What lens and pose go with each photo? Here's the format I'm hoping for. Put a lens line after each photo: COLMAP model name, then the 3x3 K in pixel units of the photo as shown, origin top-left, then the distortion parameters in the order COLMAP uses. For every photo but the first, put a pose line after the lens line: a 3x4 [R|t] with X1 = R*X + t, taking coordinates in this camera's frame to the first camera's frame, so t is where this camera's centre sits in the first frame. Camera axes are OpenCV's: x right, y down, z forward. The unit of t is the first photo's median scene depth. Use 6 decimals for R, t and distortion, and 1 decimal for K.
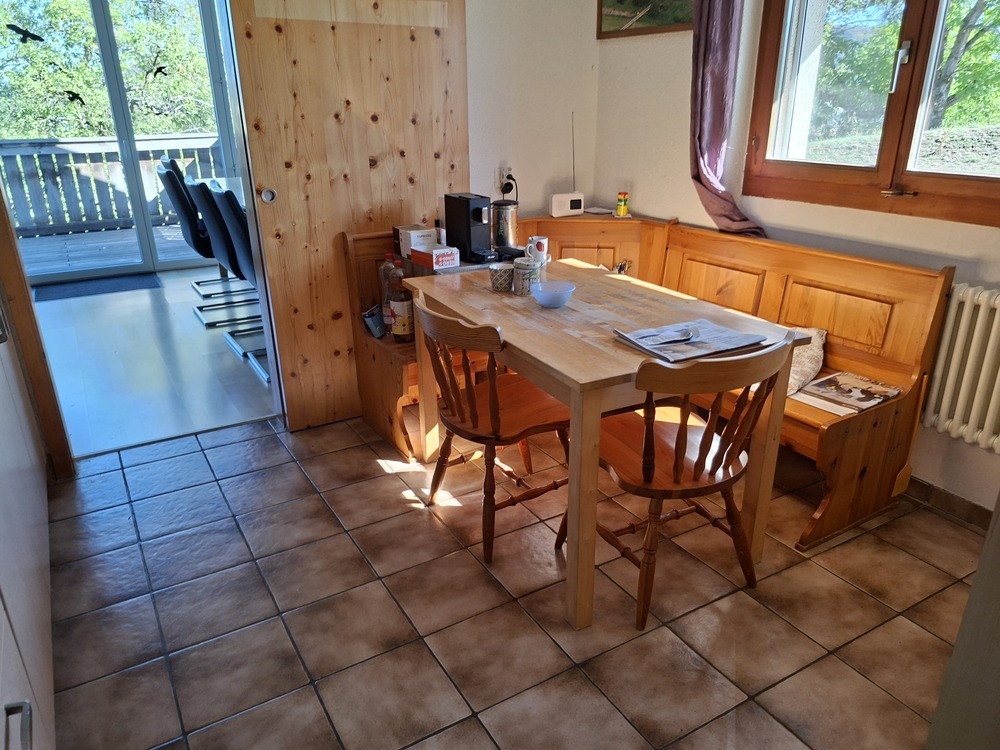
lens RADIAL K [[721.5, 0, 511.1], [0, 721.5, 389.7], [0, 0, 1]] dist [0.138092, -0.173137]
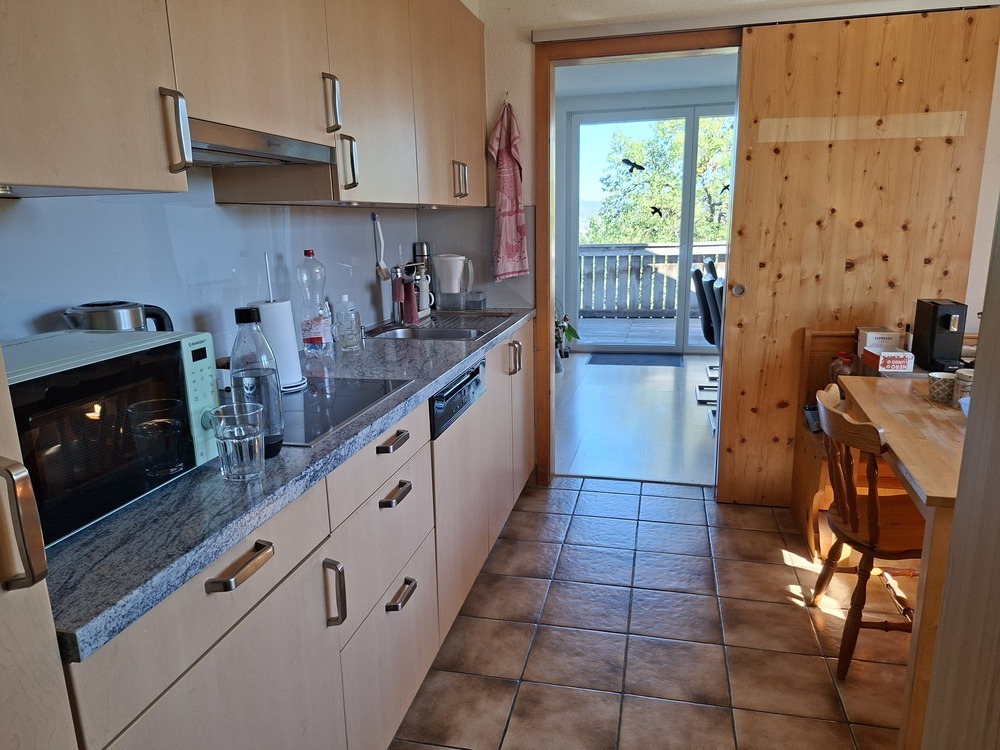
lens RADIAL K [[721.5, 0, 511.1], [0, 721.5, 389.7], [0, 0, 1]] dist [0.138092, -0.173137]
pose [[0.726766, 0.157956, -0.668477, 0.190669], [-0.247841, 0.967944, -0.040734, 0.018126], [0.640614, 0.195280, 0.742617, -0.036704]]
